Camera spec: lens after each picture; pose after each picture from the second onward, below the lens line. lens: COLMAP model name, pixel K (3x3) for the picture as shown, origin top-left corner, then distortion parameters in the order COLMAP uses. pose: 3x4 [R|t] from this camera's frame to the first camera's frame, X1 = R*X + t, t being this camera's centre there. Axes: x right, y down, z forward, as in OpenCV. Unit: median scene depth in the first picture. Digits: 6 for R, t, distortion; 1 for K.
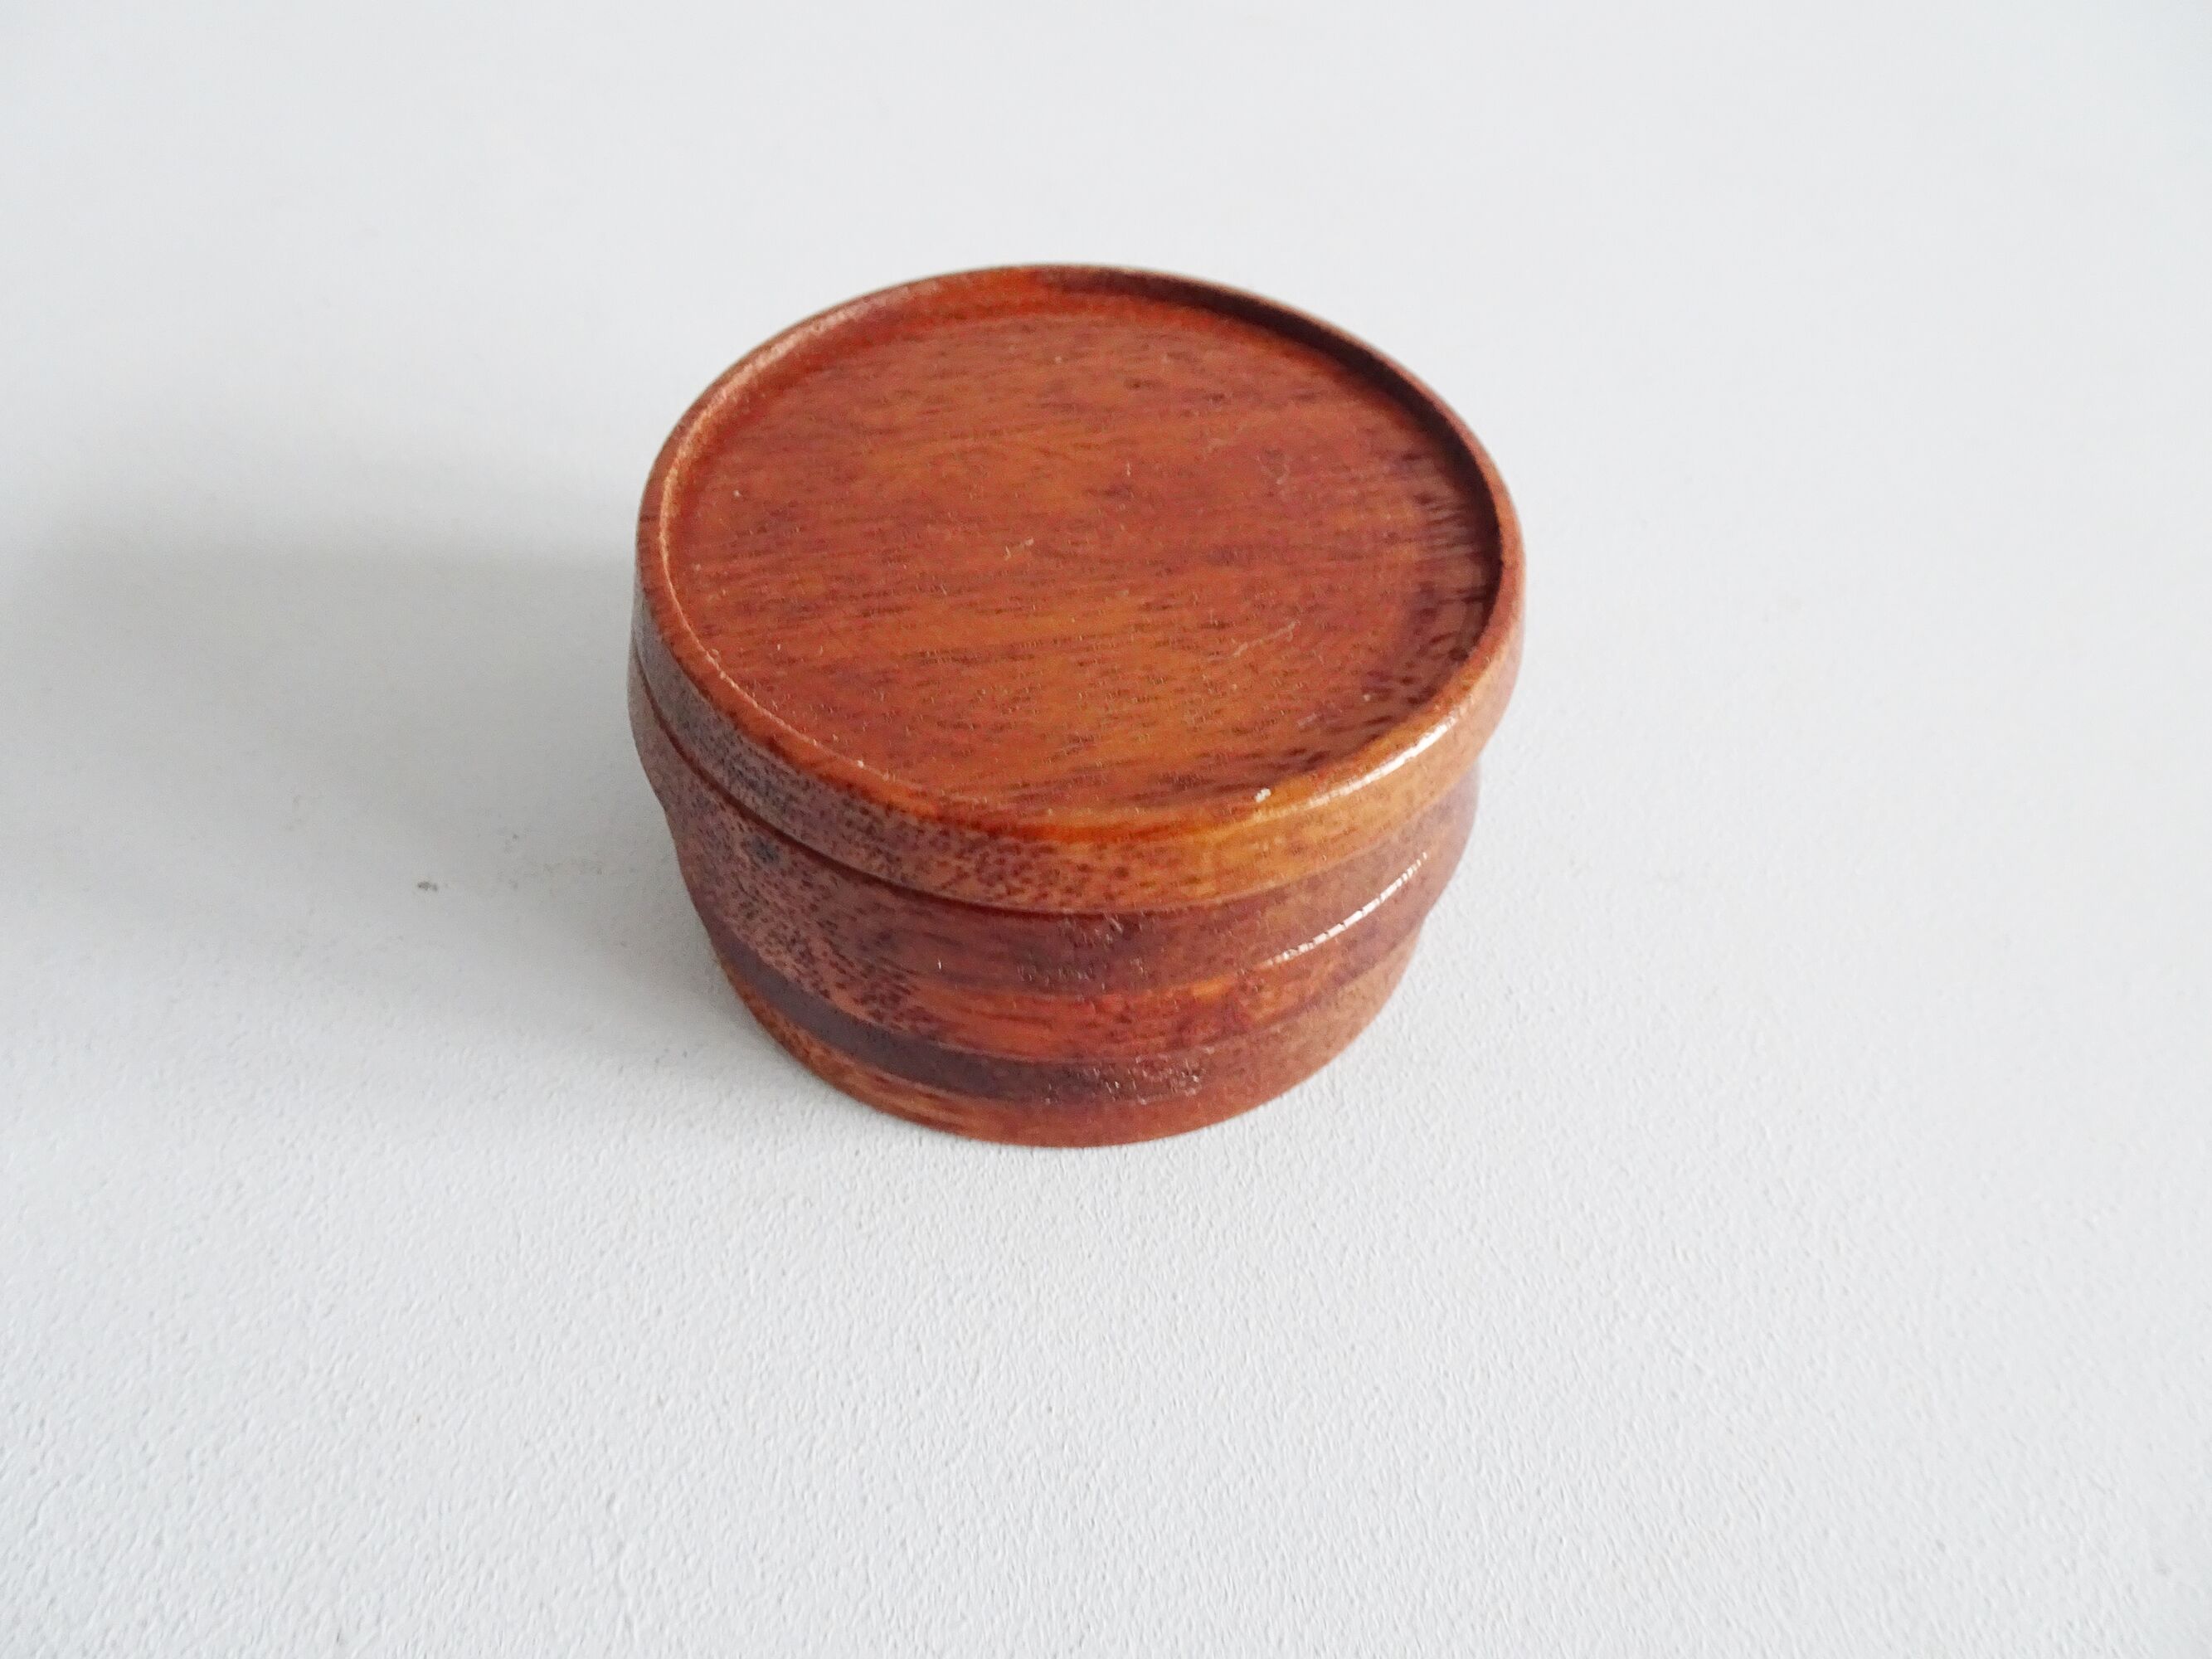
lens RADIAL K [[1553.7, 0, 1088.3], [0, 1553.7, 826.3], [0, 0, 1]] dist [0.000193, 0.007530]
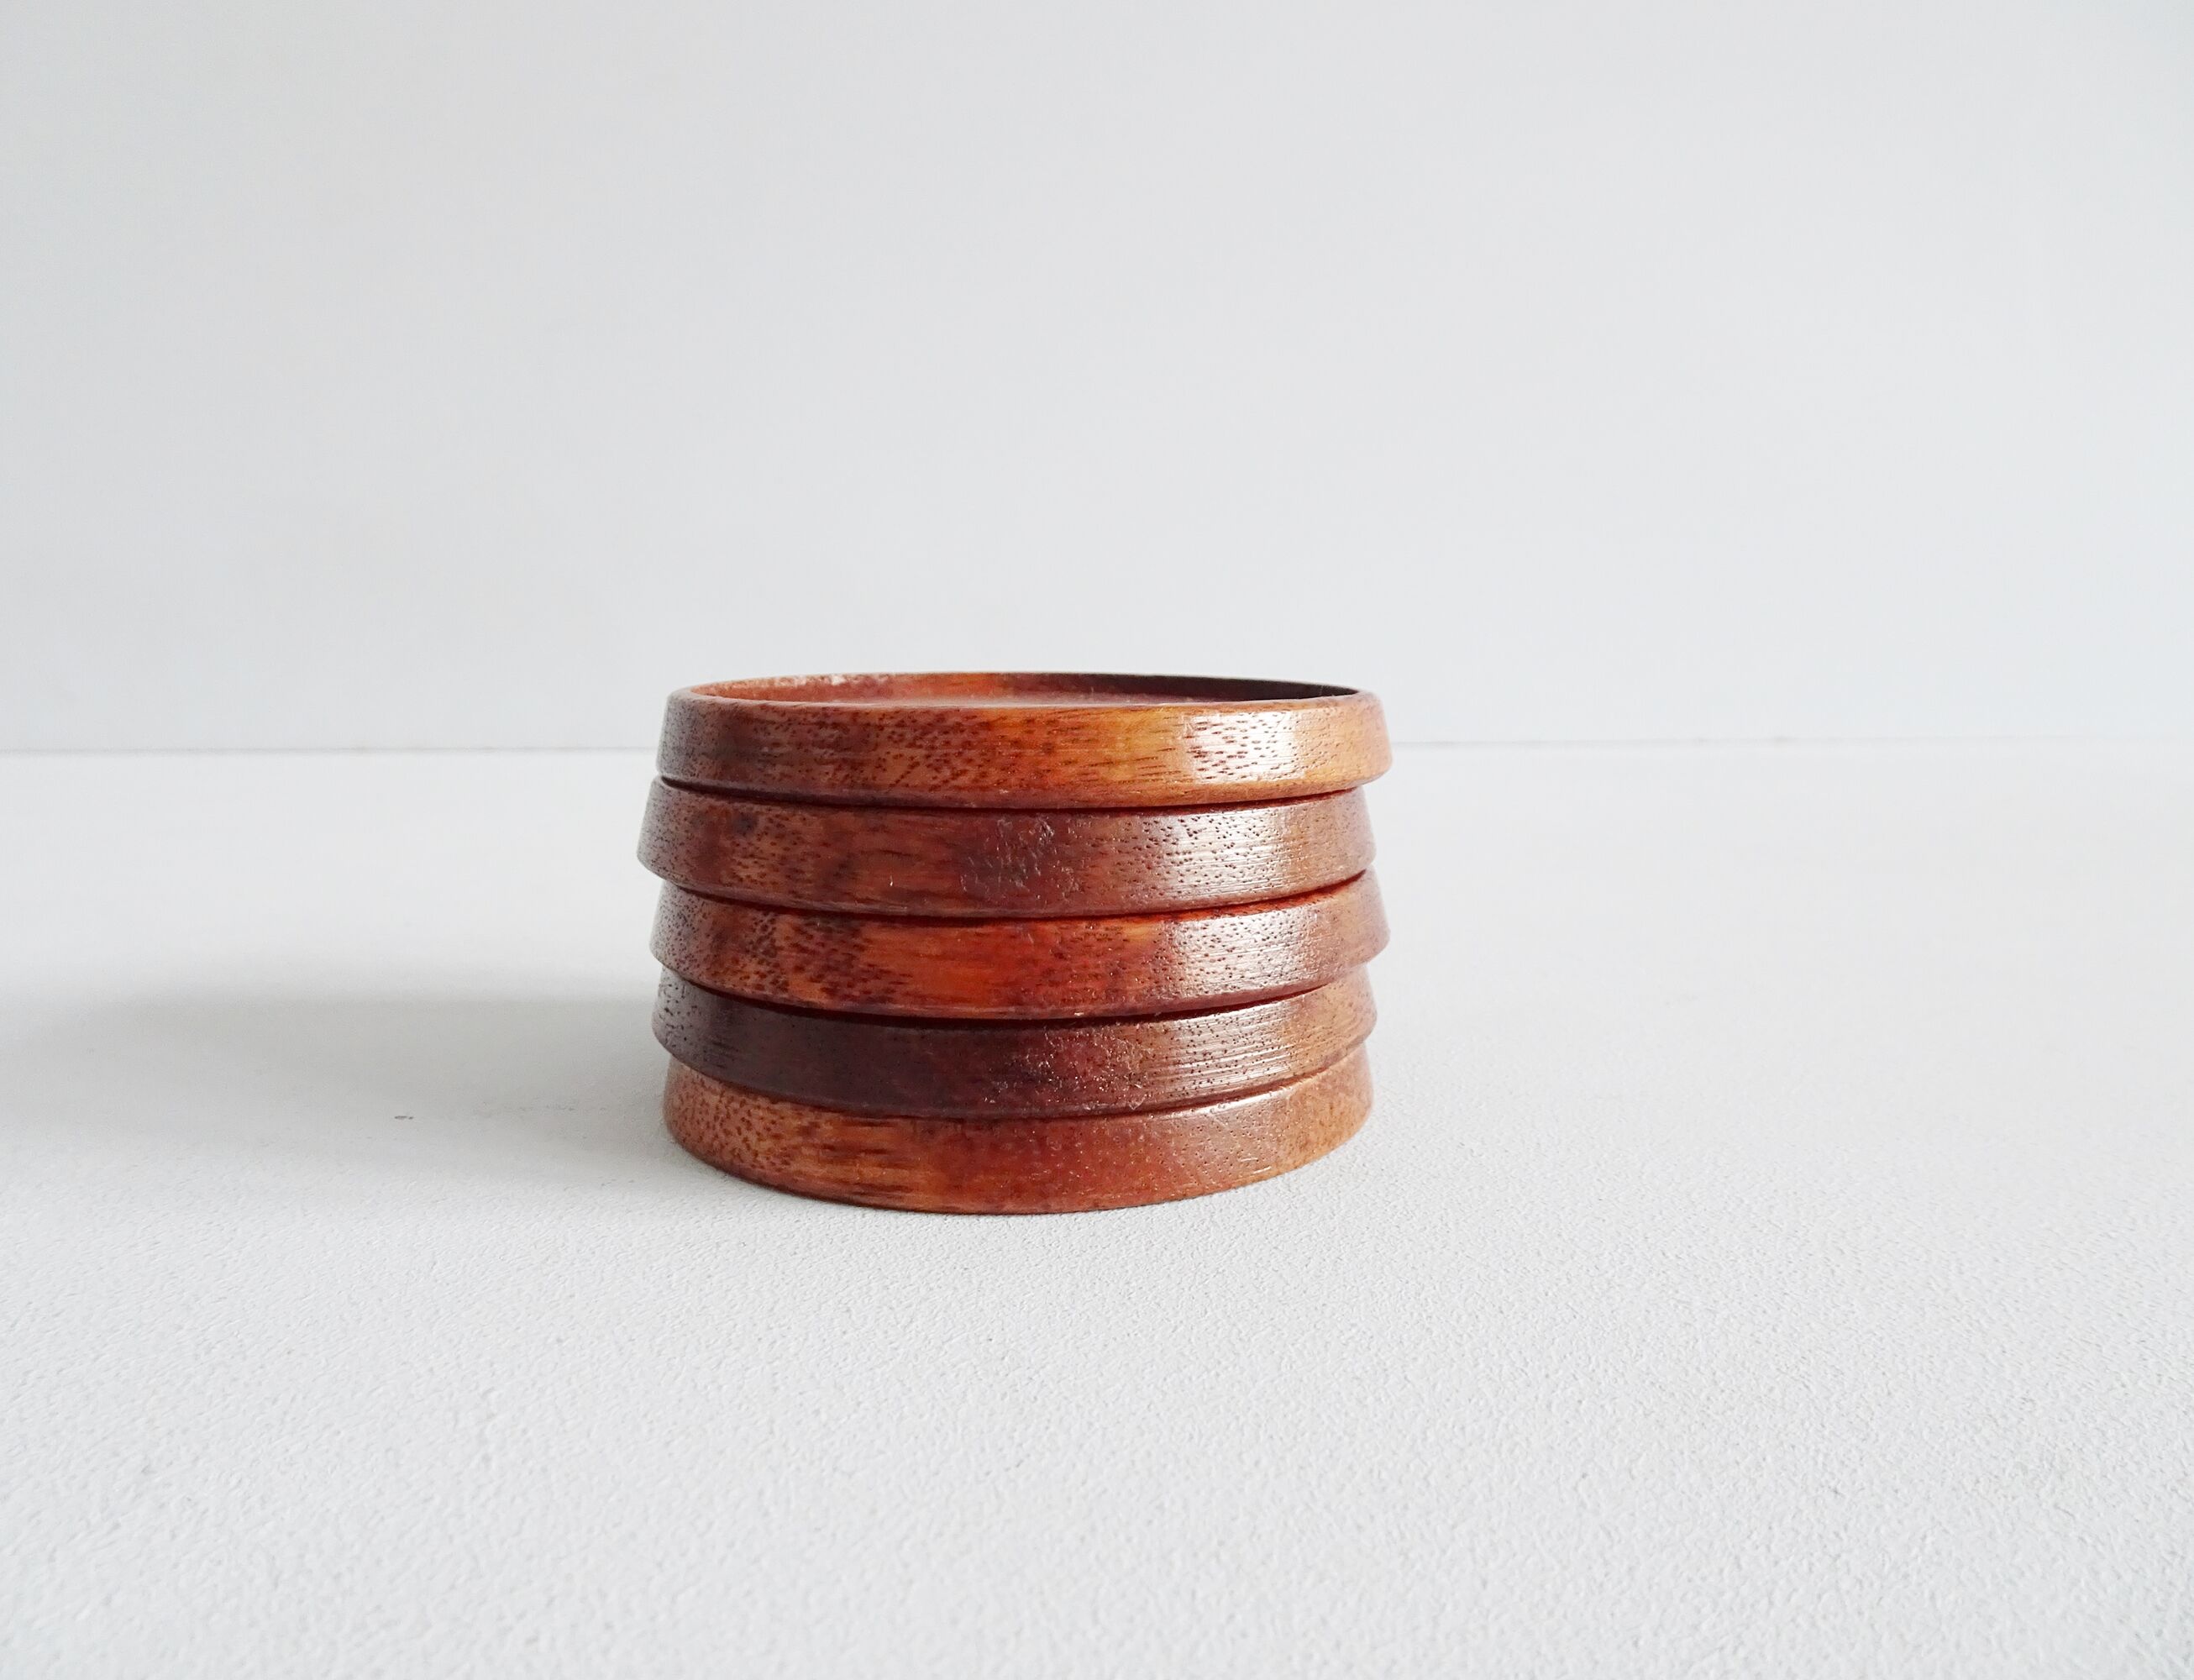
lens RADIAL K [[1600.3, 0, 1057.0], [0, 1600.3, 887.9], [0, 0, 1]] dist [0.006019, 0.000181]
pose [[0.999480, -0.031215, -0.008076, 0.031544], [0.018134, 0.751316, -0.659693, 0.837842], [0.026659, 0.659204, 0.751492, 0.141193]]
